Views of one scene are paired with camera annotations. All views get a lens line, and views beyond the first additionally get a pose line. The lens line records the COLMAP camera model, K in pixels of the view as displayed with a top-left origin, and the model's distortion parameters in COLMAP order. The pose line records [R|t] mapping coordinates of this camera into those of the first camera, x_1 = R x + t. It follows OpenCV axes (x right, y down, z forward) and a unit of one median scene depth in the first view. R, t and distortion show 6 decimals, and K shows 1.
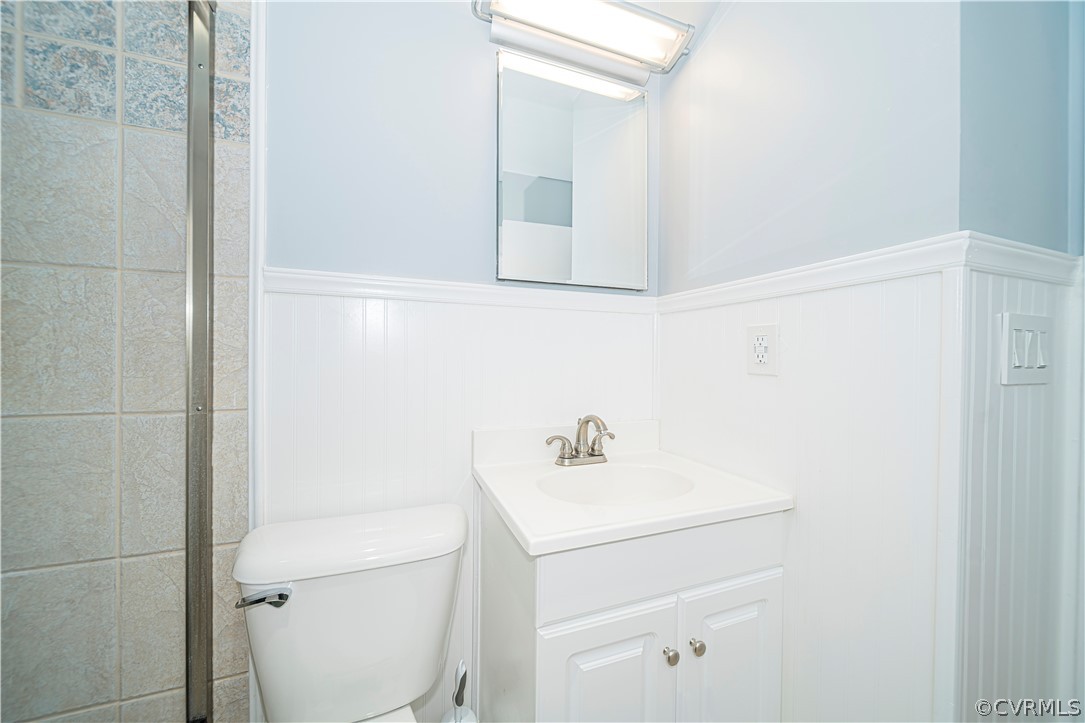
lens RADIAL K [[383.0, 0, 534.7], [0, 383.0, 358.4], [0, 0, 1]] dist [-0.001531, -0.000344]
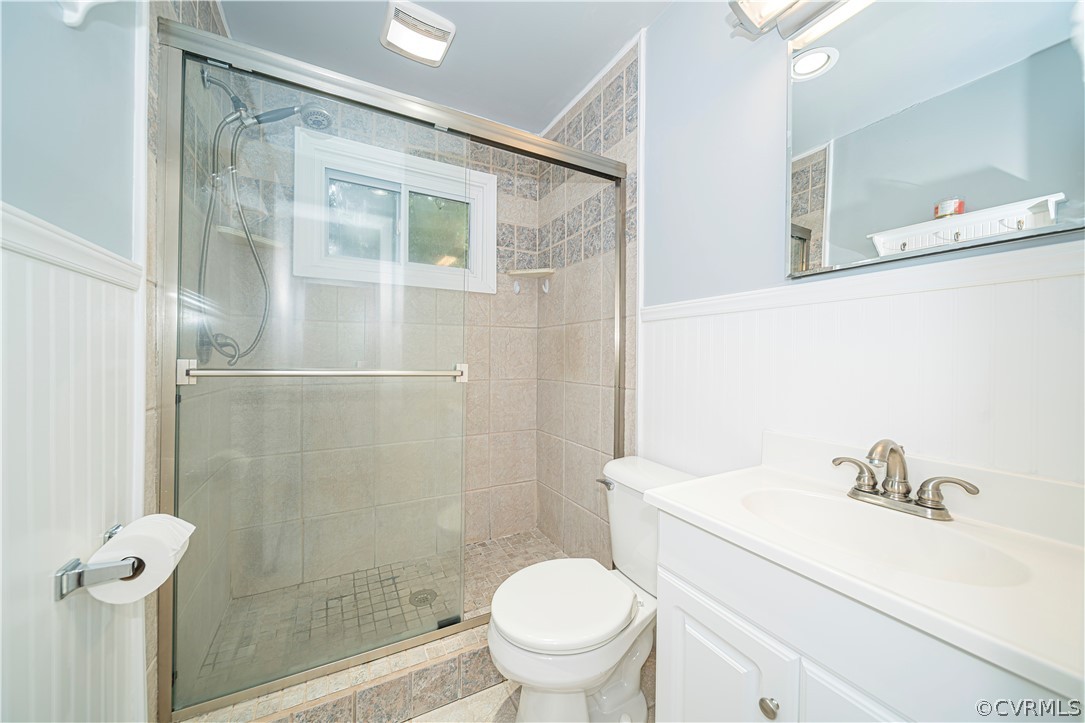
lens RADIAL K [[383.0, 0, 534.7], [0, 383.0, 358.4], [0, 0, 1]] dist [-0.001531, -0.000344]
pose [[0.135298, -0.007089, -0.990780, 0.970351], [-0.011054, 0.999901, -0.008663, 0.009947], [0.990743, 0.012124, 0.135206, 0.302791]]
